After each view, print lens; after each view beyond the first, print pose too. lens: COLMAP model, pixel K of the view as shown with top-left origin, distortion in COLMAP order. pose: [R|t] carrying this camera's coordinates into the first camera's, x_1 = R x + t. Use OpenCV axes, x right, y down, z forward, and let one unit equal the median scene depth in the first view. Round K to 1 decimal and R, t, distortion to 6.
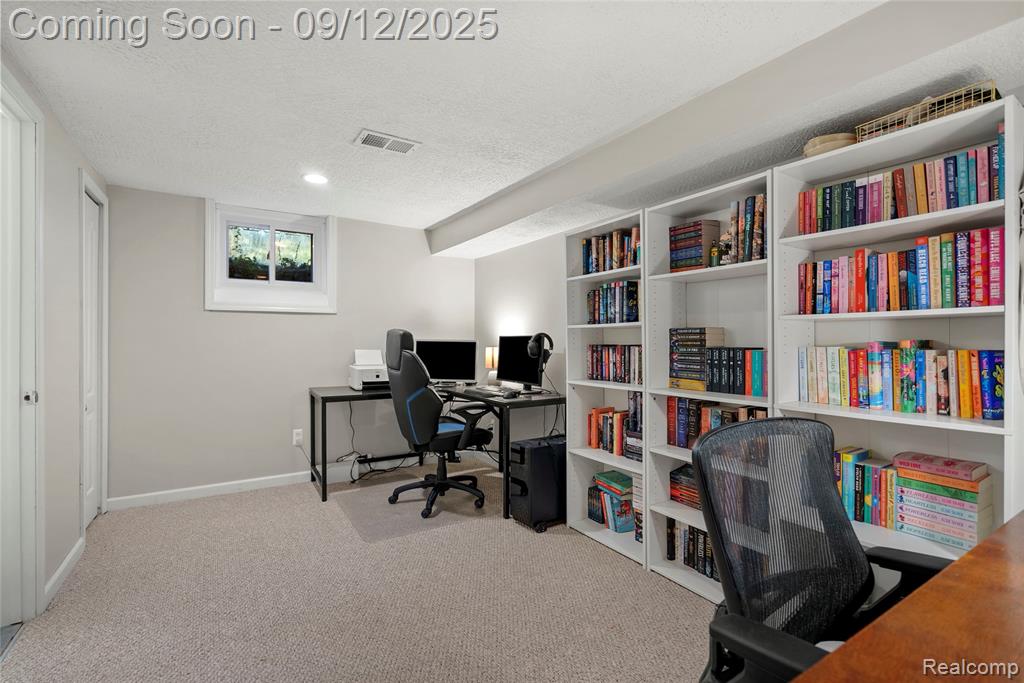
lens RADIAL K [[462.4, 0, 510.8], [0, 462.4, 345.6], [0, 0, 1]] dist [-0.004555, 0.000935]
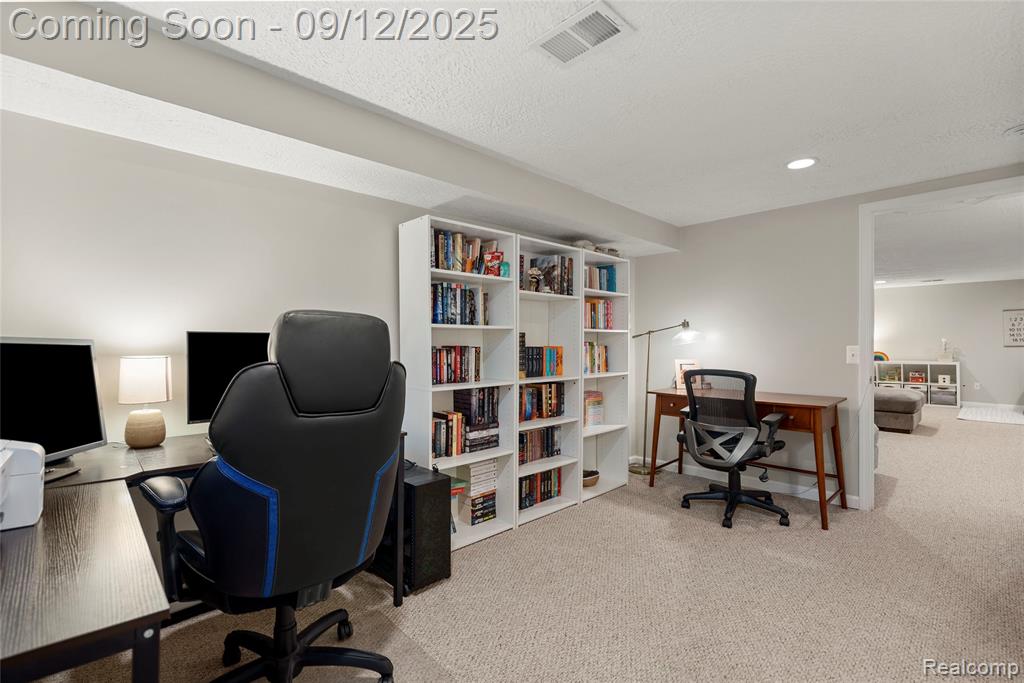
lens RADIAL K [[462.4, 0, 510.8], [0, 462.4, 345.6], [0, 0, 1]] dist [-0.004555, 0.000935]
pose [[-0.194850, -0.007817, 0.980802, -0.785053], [0.007791, 0.999924, 0.009517, -0.011408], [-0.980802, 0.009496, -0.194774, 1.085296]]
